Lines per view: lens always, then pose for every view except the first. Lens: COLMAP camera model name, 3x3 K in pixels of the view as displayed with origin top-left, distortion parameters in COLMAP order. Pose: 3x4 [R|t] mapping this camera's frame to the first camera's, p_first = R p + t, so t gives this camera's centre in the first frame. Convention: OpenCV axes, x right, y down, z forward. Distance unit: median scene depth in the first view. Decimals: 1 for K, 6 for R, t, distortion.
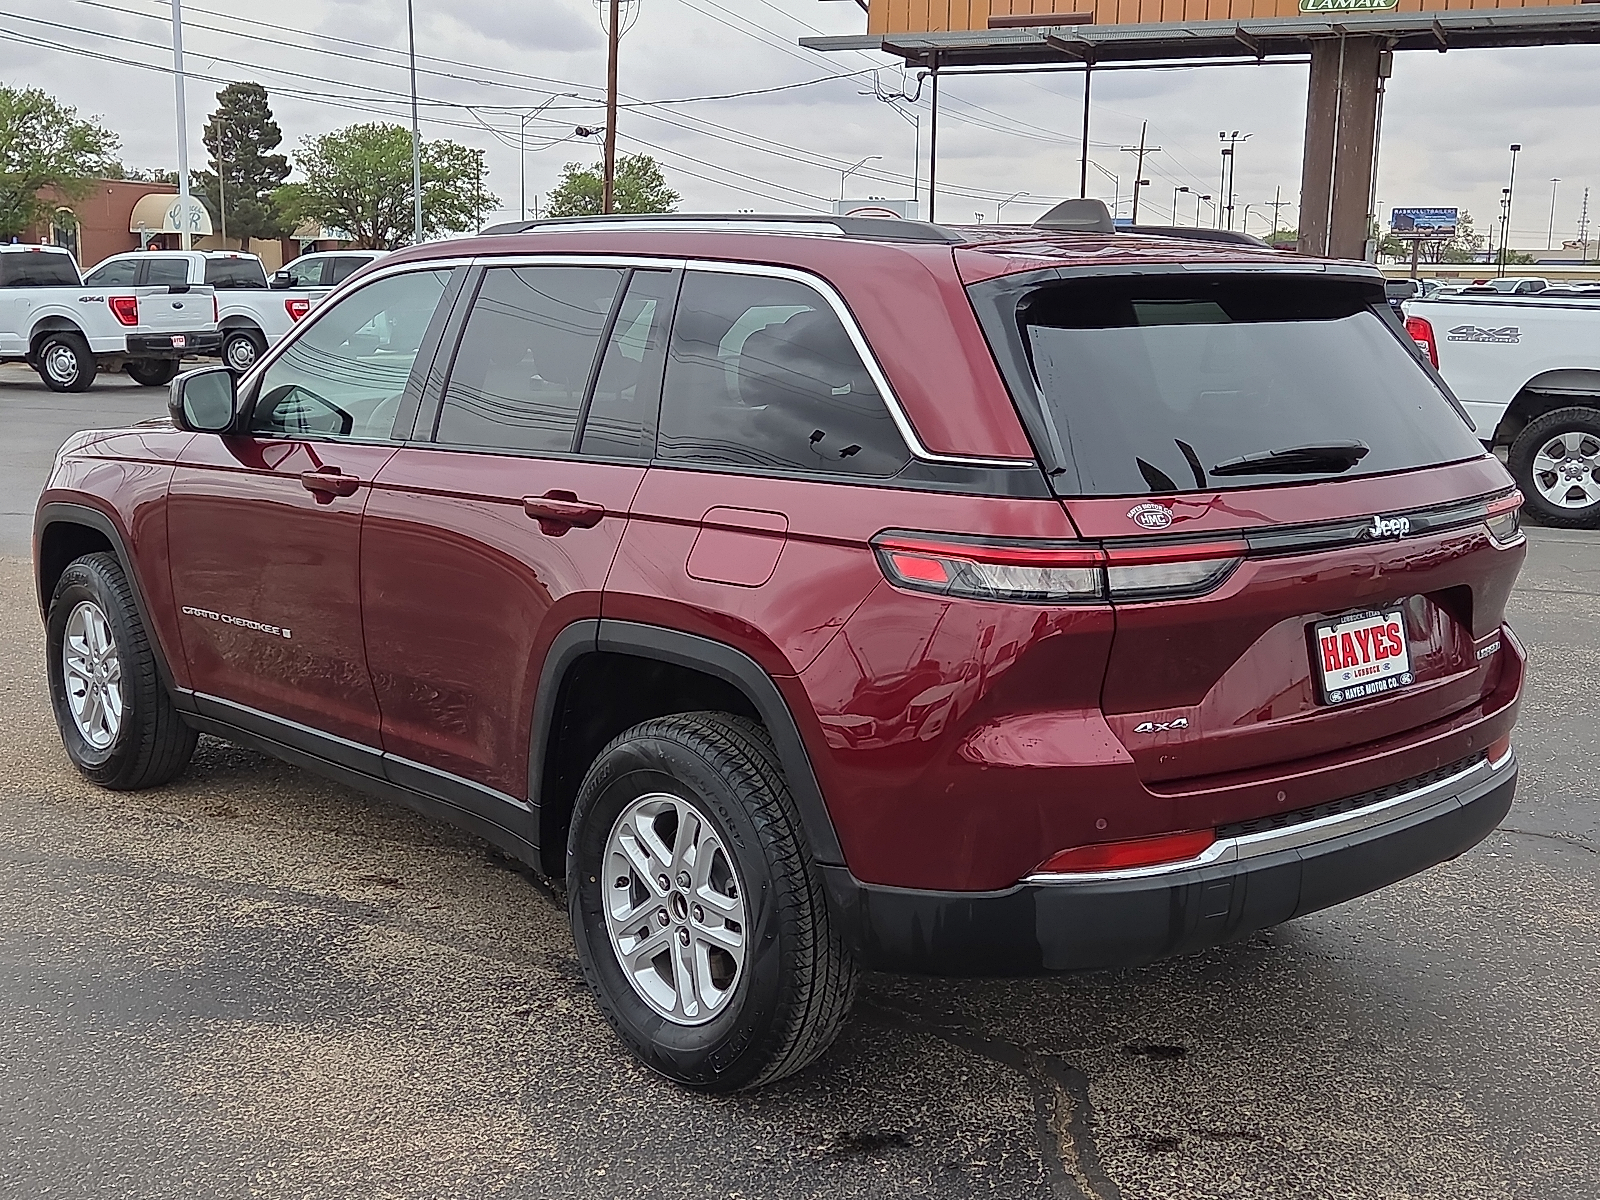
lens RADIAL K [[1847.2, 0, 814.8], [0, 1847.2, 593.4], [0, 0, 1]] dist [0.042178, 0.000000]
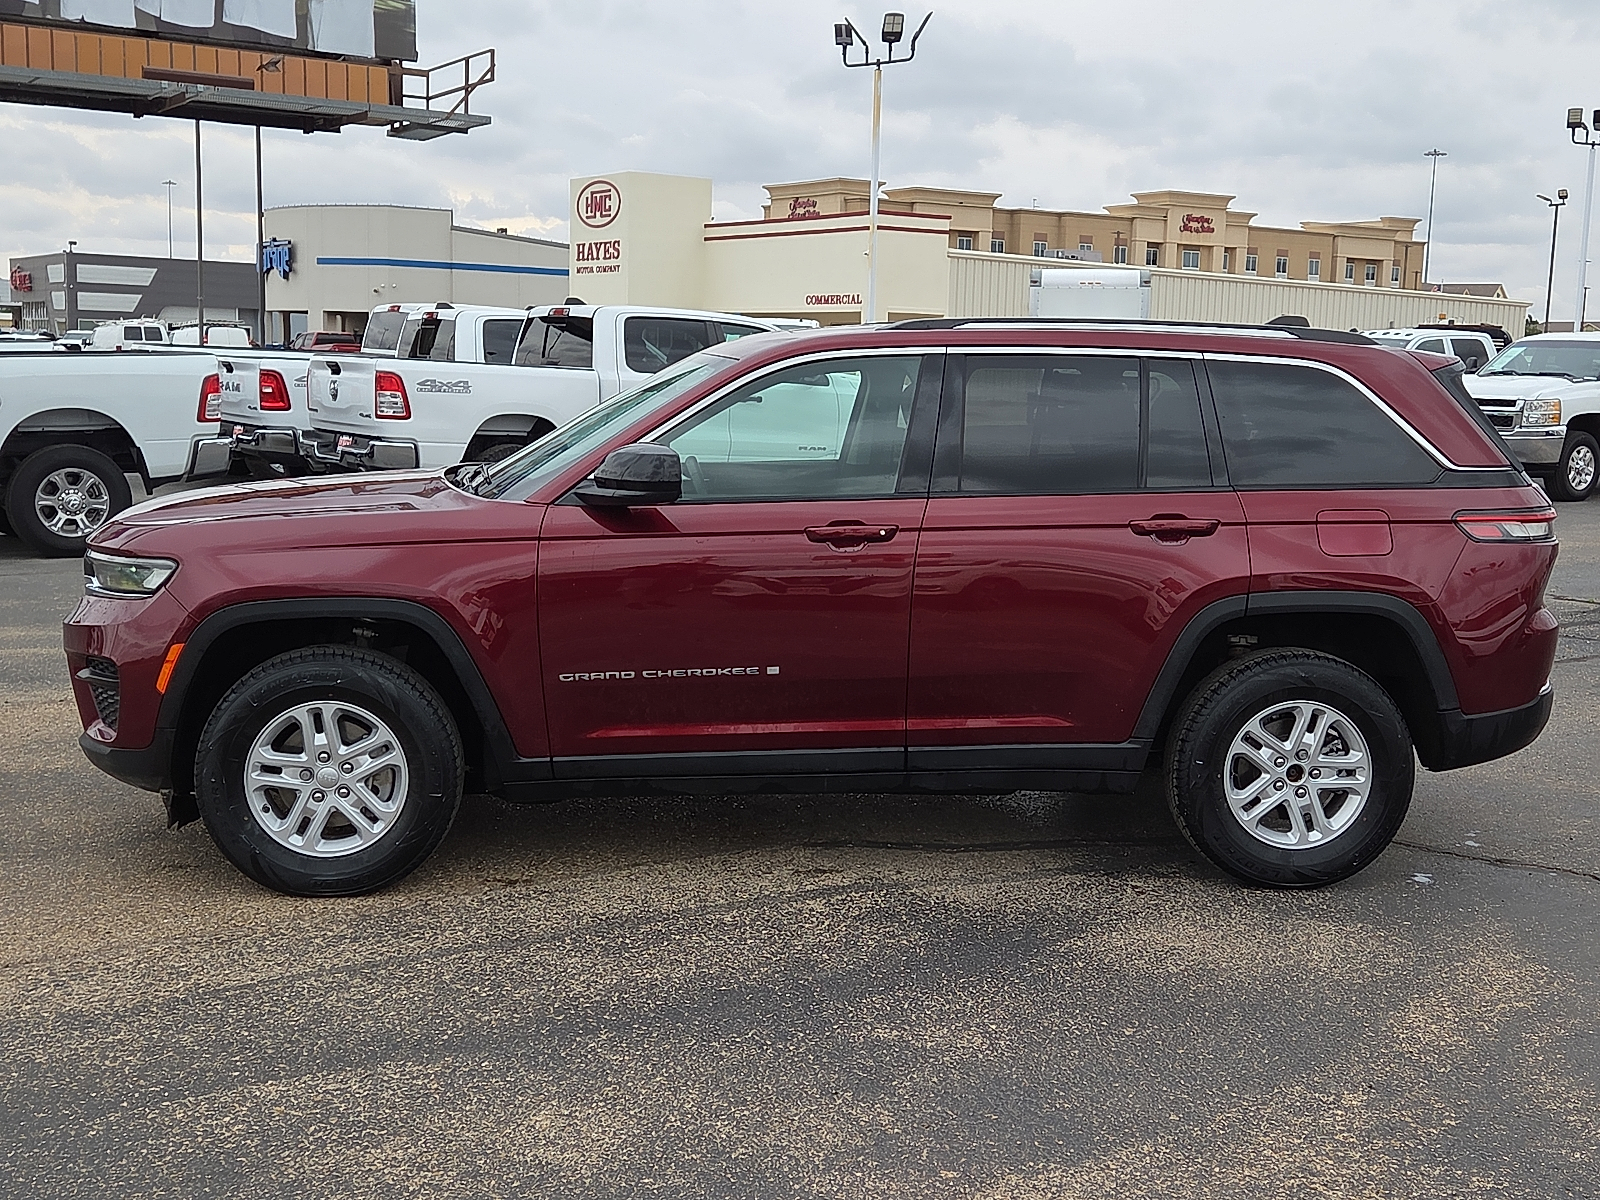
lens RADIAL K [[1847.2, 0, 794.5], [0, 1847.2, 594.1], [0, 0, 1]] dist [0.042178, 0.000000]
pose [[0.605396, -0.102336, 0.789318, -1.148422], [0.119274, 0.992166, 0.037155, -0.064366], [-0.786937, 0.071651, 0.612859, 0.280326]]
